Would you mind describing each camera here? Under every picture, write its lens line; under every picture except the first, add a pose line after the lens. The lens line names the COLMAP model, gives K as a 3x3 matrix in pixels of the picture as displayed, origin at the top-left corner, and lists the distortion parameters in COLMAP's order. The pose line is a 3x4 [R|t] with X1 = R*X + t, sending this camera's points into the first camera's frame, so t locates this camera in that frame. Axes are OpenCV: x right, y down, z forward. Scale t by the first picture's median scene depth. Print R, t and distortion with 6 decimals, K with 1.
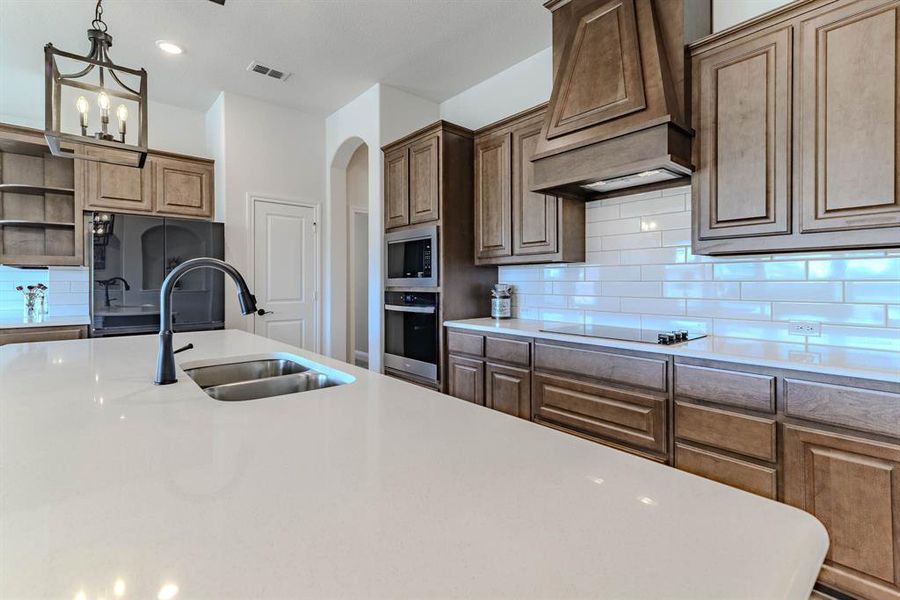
lens RADIAL K [[420.5, 0, 455.2], [0, 420.5, 283.3], [0, 0, 1]] dist [0.018804, -0.000094]
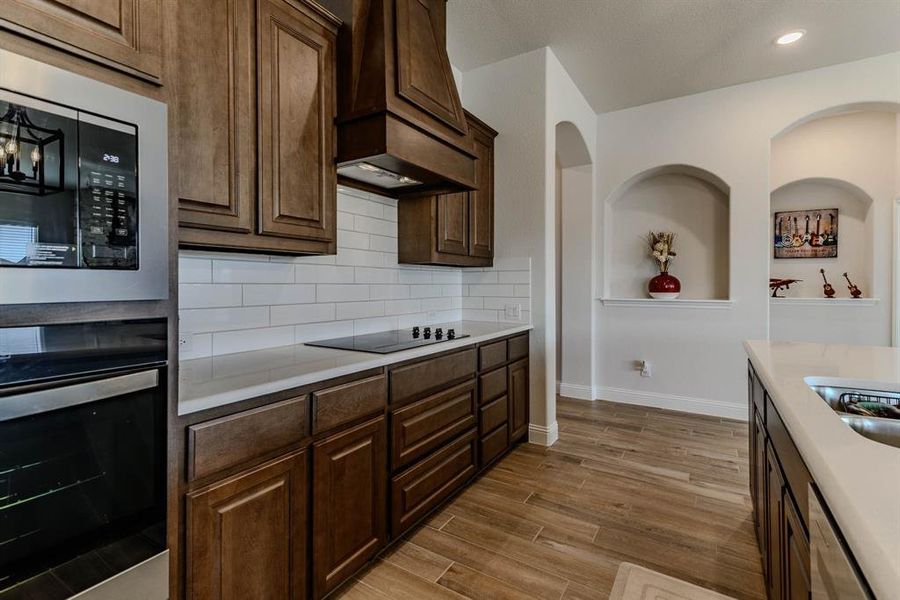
lens RADIAL K [[404.0, 0, 444.6], [0, 404.0, 285.0], [0, 0, 1]] dist [0.010920, -0.001154]
pose [[-0.291461, 0.002061, 0.956580, -0.385324], [0.000388, 0.999998, -0.002037, -0.001925], [-0.956583, -0.000222, -0.291461, 0.875412]]
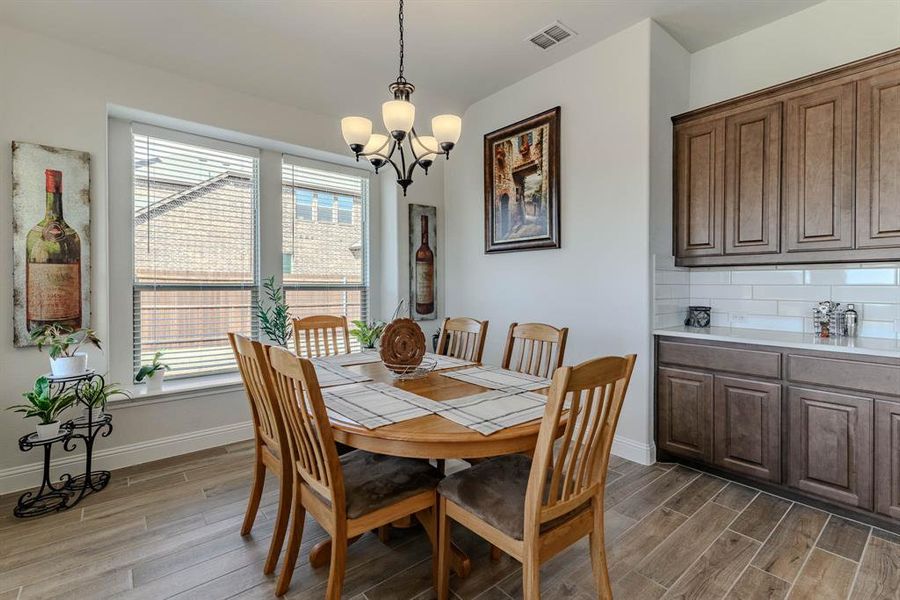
lens RADIAL K [[404.0, 0, 462.3], [0, 404.0, 290.0], [0, 0, 1]] dist [0.010920, -0.001154]
pose [[0.999878, 0.001983, -0.015521, -1.885236], [-0.001787, 0.999919, 0.012597, -0.004635], [0.015545, -0.012568, 0.999800, 0.519760]]
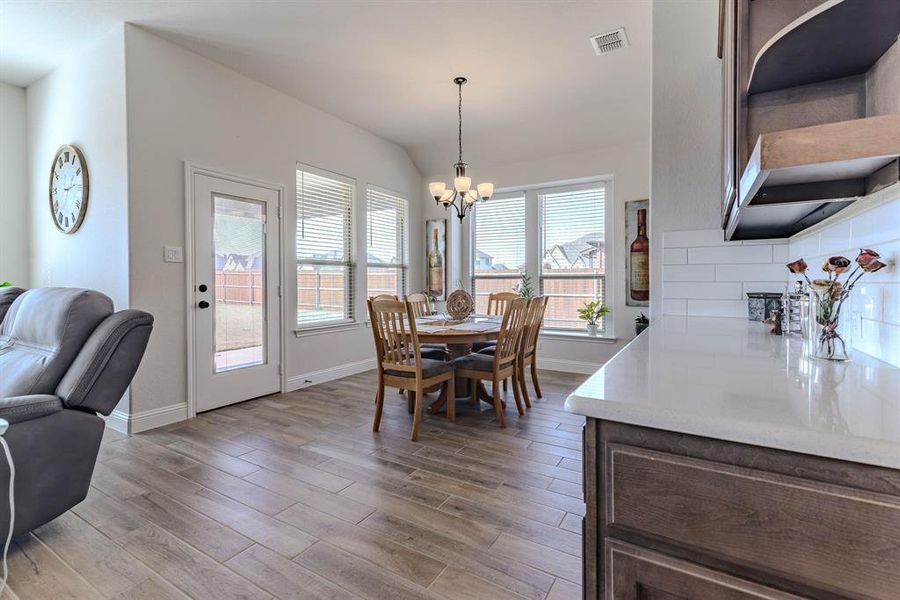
lens RADIAL K [[404.0, 0, 450.0], [0, 404.0, 284.8], [0, 0, 1]] dist [0.010920, -0.001154]
pose [[0.304310, 0.006454, -0.952551, -0.902235], [-0.000119, 0.999977, 0.006738, 0.024478], [0.952573, -0.001937, 0.304304, 0.754976]]
